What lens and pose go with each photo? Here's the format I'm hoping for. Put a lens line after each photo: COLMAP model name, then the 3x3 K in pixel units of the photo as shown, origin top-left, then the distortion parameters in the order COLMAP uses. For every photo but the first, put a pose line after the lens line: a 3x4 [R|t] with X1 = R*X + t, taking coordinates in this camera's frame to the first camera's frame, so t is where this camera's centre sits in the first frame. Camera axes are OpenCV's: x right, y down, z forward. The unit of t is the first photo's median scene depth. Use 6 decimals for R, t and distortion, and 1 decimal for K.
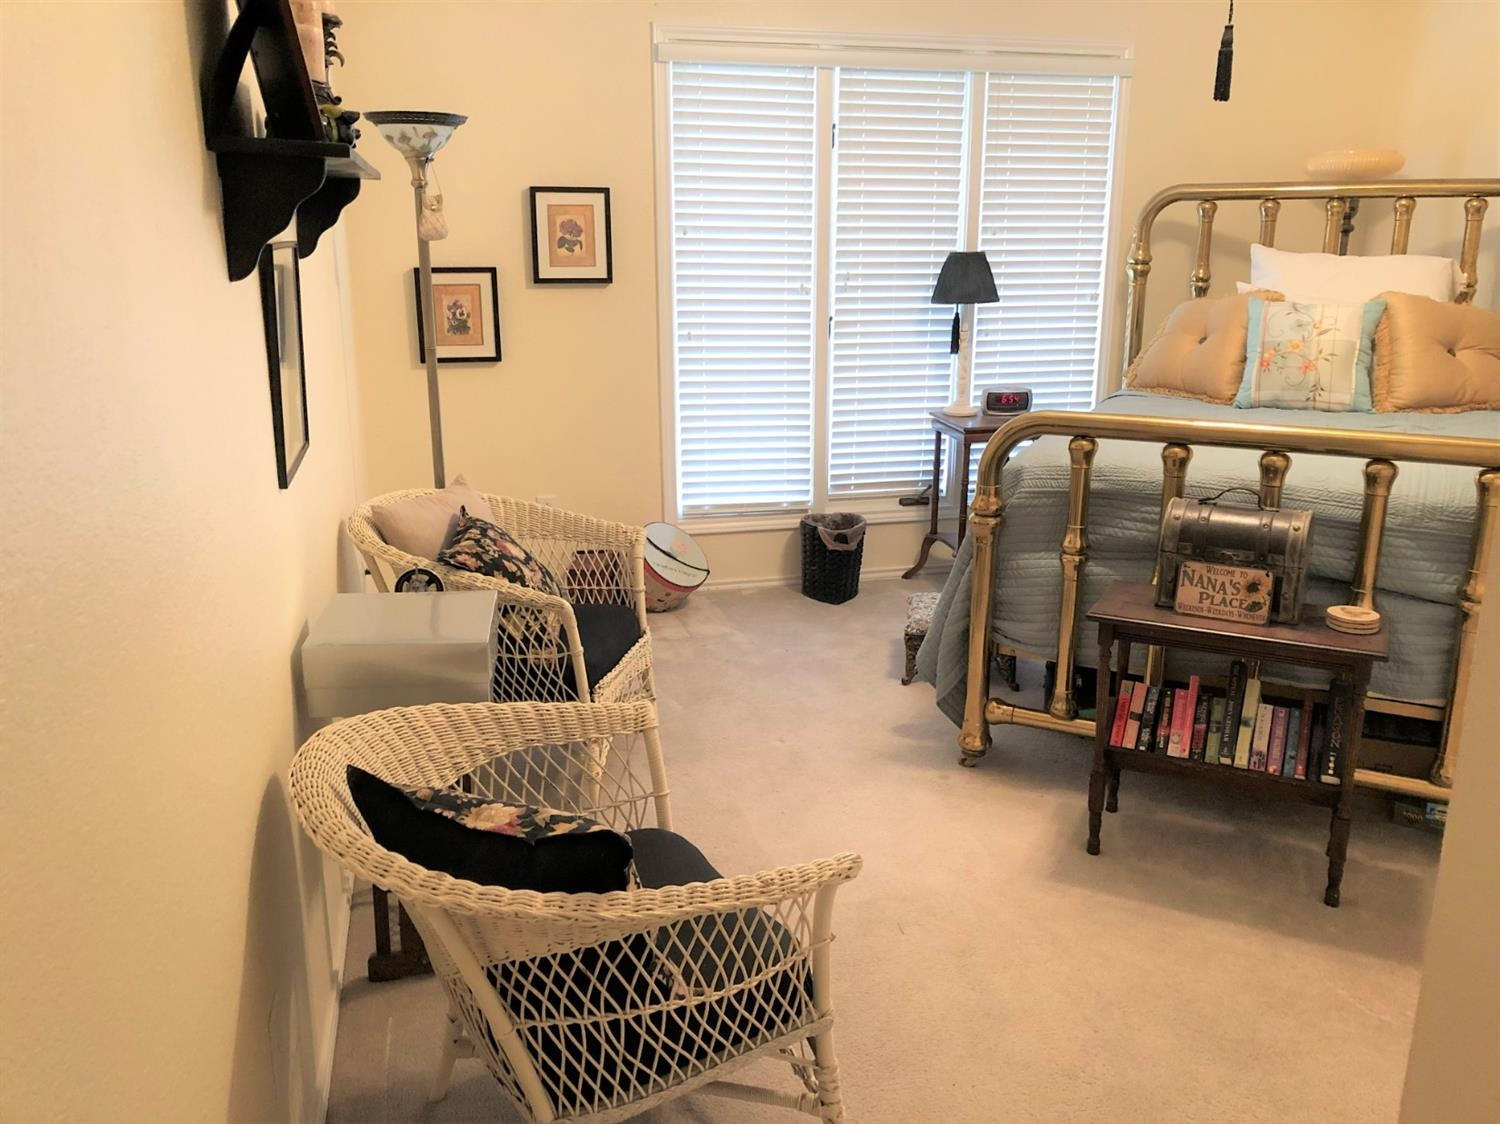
lens RADIAL K [[1230.6, 0, 757.0], [0, 1230.6, 549.4], [0, 0, 1]] dist [0.006632, -0.011687]
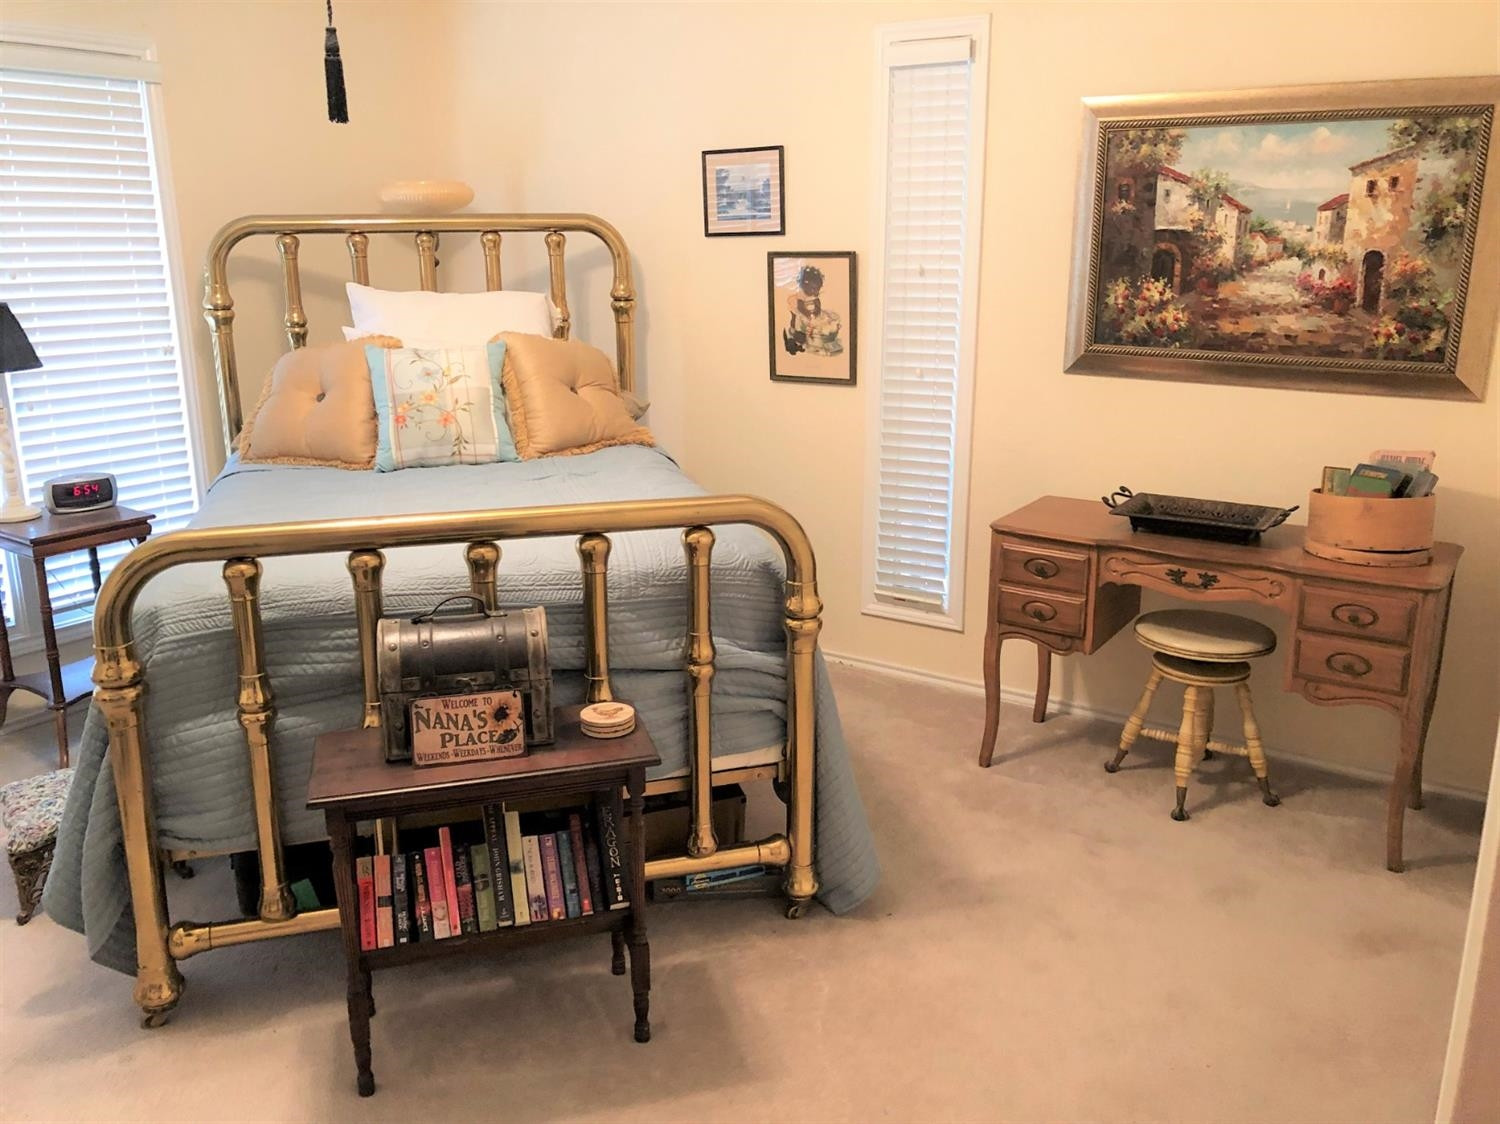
lens RADIAL K [[1230.6, 0, 757.0], [0, 1230.6, 549.4], [0, 0, 1]] dist [0.006632, -0.011687]
pose [[0.739192, -0.169777, 0.651744, 0.009538], [0.180191, 0.982282, 0.051512, -0.081344], [-0.648942, 0.079361, 0.756687, 0.233389]]
